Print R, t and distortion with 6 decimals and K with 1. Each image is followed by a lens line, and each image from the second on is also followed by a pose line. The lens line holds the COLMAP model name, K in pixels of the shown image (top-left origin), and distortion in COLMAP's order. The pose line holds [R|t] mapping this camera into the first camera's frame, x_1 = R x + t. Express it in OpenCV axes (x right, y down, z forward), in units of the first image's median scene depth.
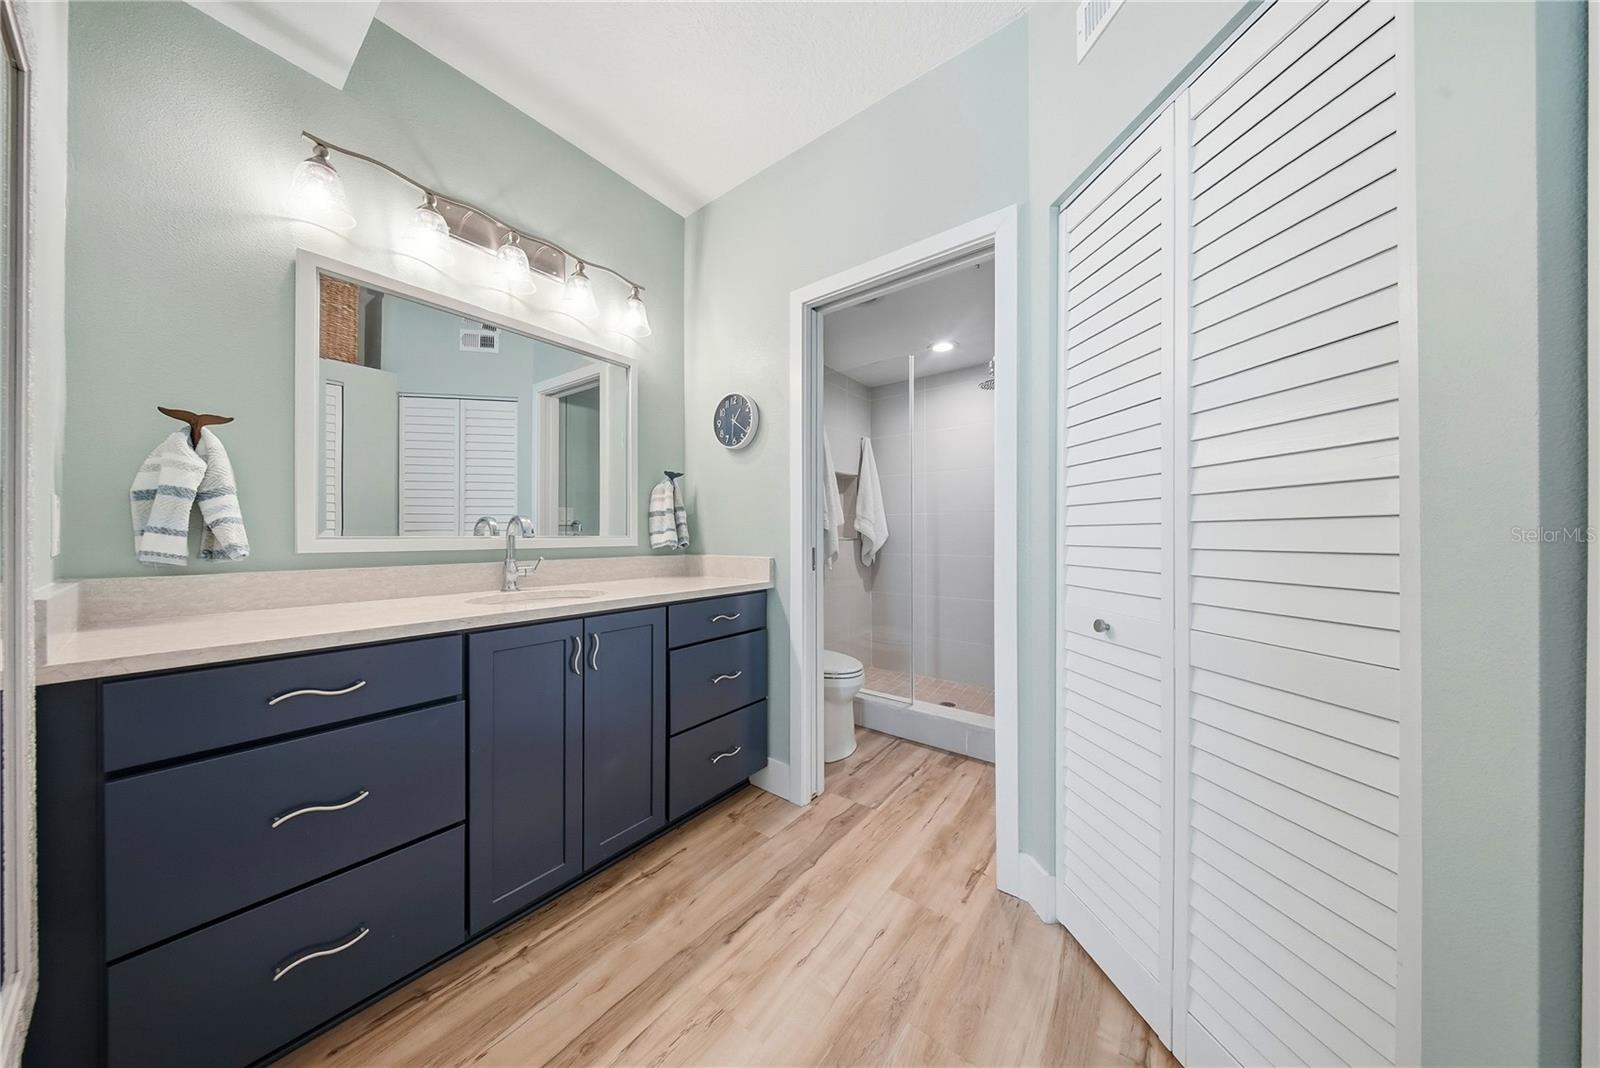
lens RADIAL K [[494.9, 0, 800.0], [0, 494.9, 534.0], [0, 0, 1]] dist [0.000112, -0.000017]
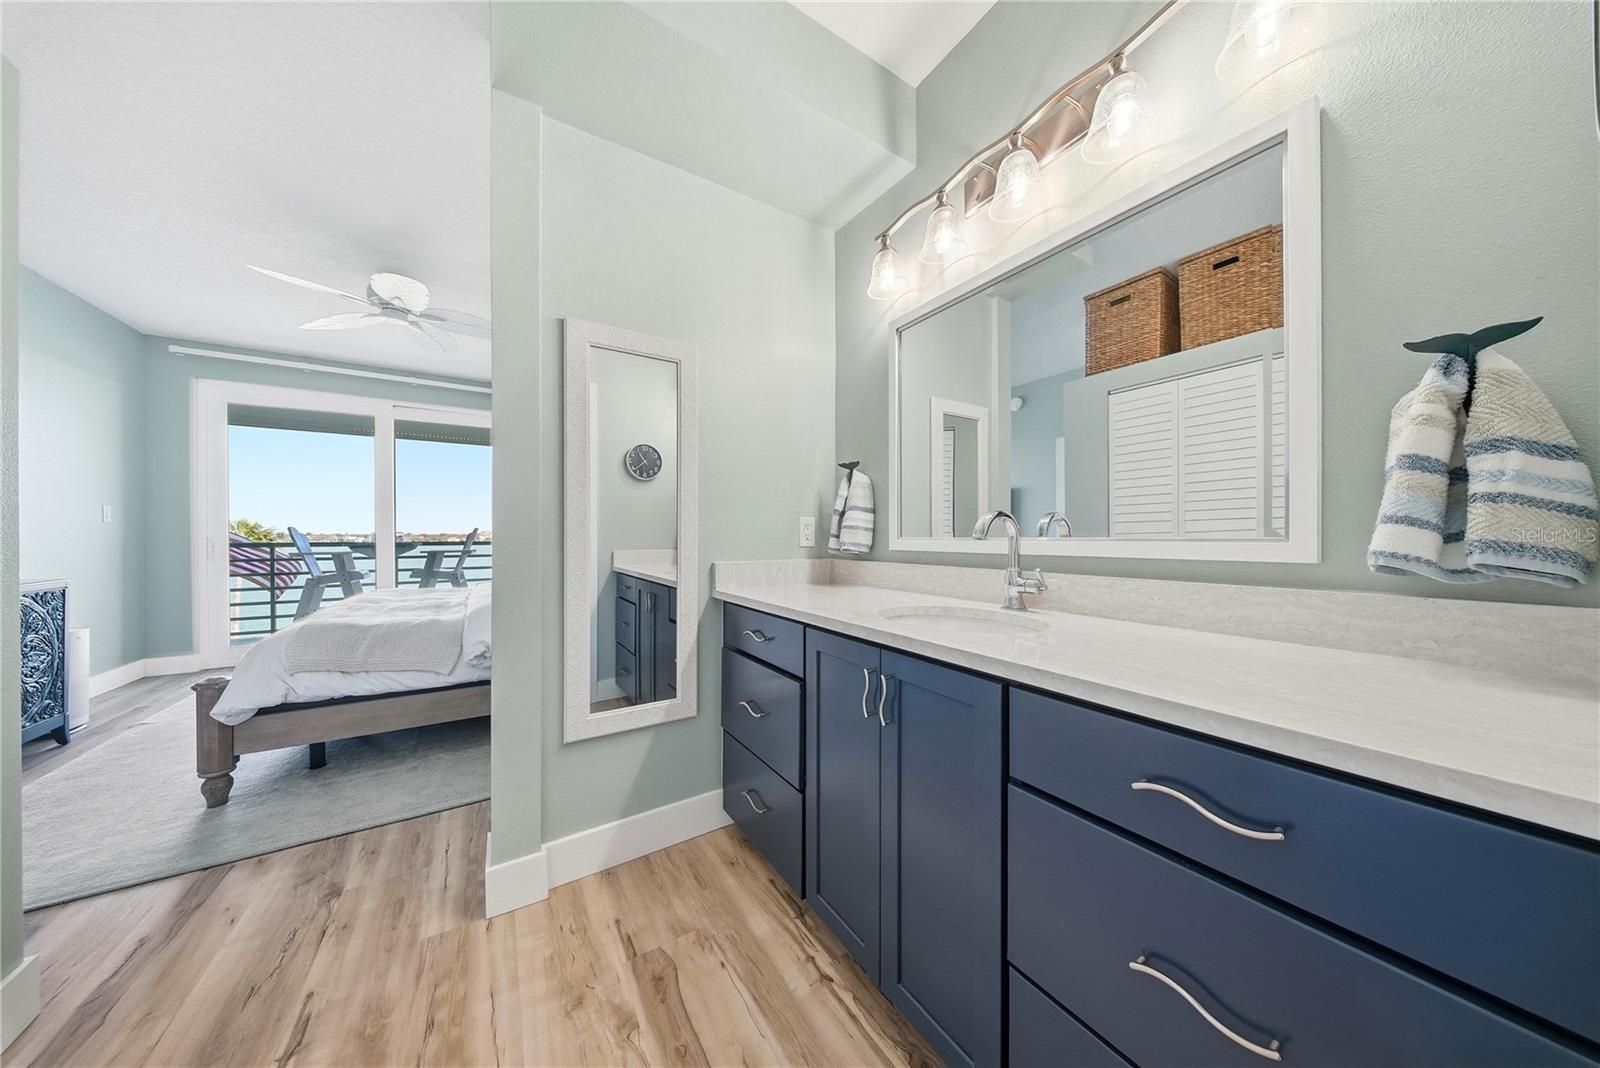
lens RADIAL K [[494.9, 0, 800.0], [0, 494.9, 534.0], [0, 0, 1]] dist [0.000112, -0.000017]
pose [[-0.369329, -0.004732, -0.929287, 0.318858], [0.004624, 0.999965, -0.006929, 0.002847], [0.929287, -0.006856, -0.369294, 1.229263]]
